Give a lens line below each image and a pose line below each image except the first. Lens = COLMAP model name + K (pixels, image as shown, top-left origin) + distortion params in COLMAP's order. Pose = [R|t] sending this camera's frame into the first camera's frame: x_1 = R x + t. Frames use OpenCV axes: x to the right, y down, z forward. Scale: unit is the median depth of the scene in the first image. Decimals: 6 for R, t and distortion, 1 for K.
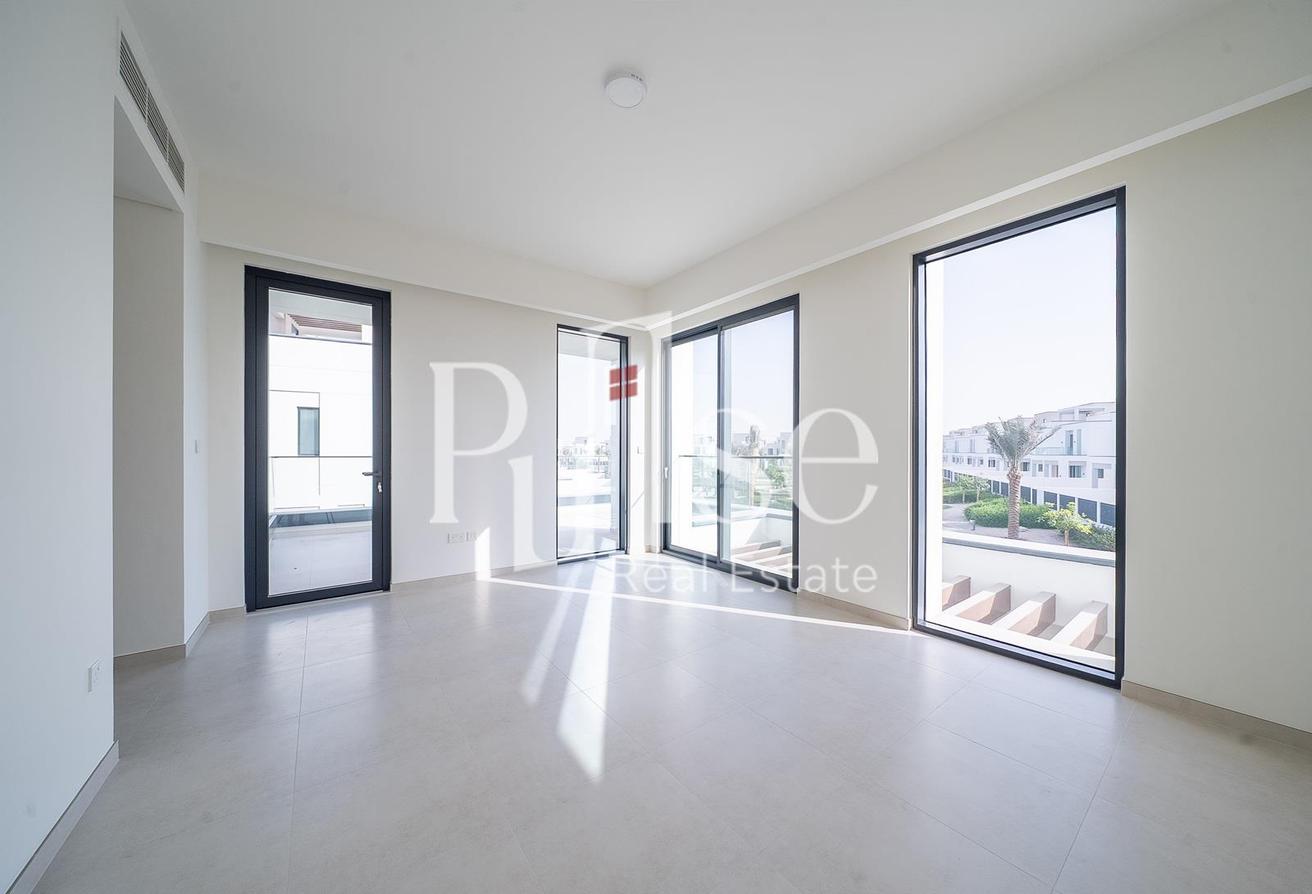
lens RADIAL K [[447.1, 0, 656.0], [0, 447.1, 447.0], [0, 0, 1]] dist [-0.000782, 0.000053]
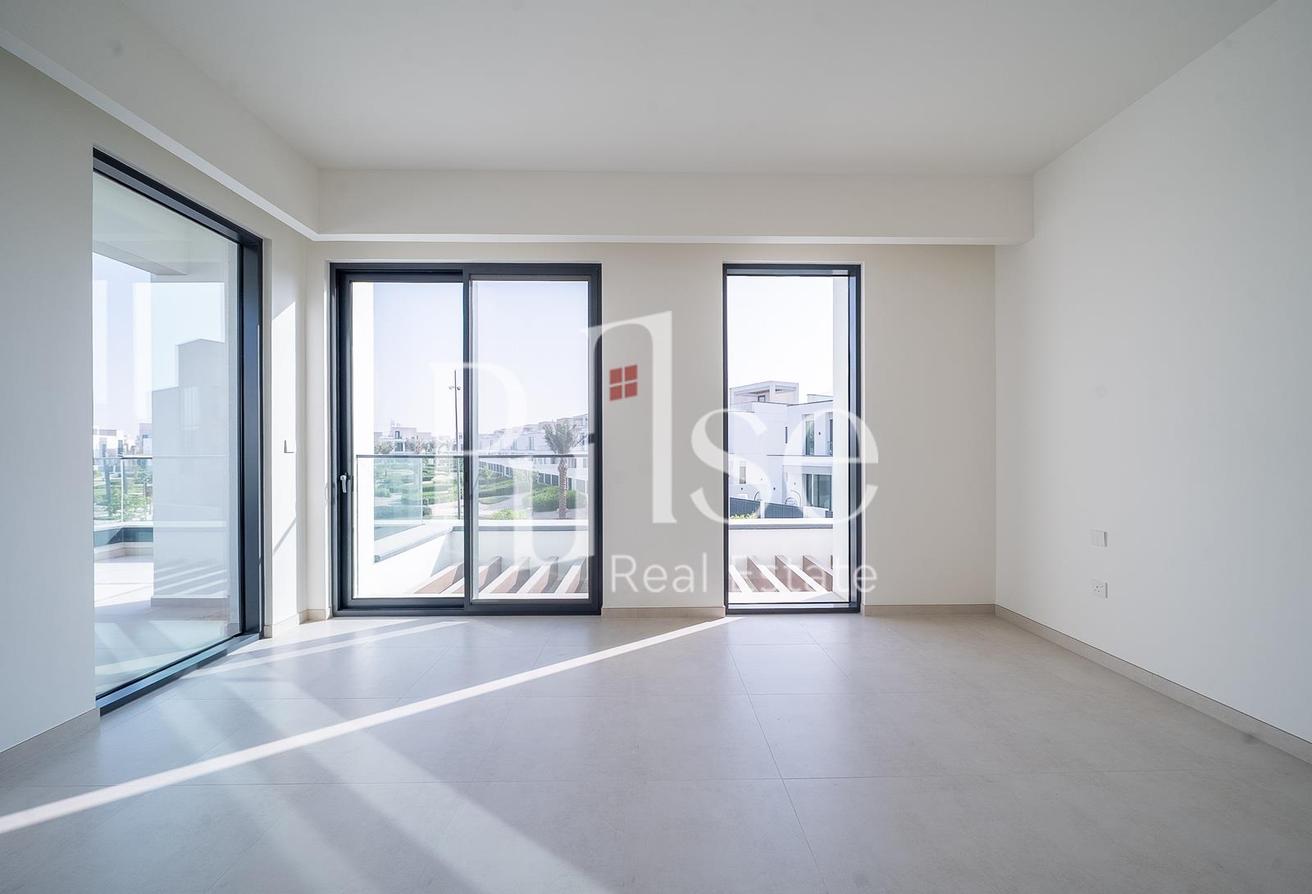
lens RADIAL K [[447.1, 0, 656.0], [0, 447.1, 447.0], [0, 0, 1]] dist [-0.000782, 0.000053]
pose [[0.590719, 0.000144, 0.806877, -0.223084], [-0.005339, 0.999979, 0.003730, 0.002179], [-0.806859, -0.006511, 0.590708, 0.294909]]
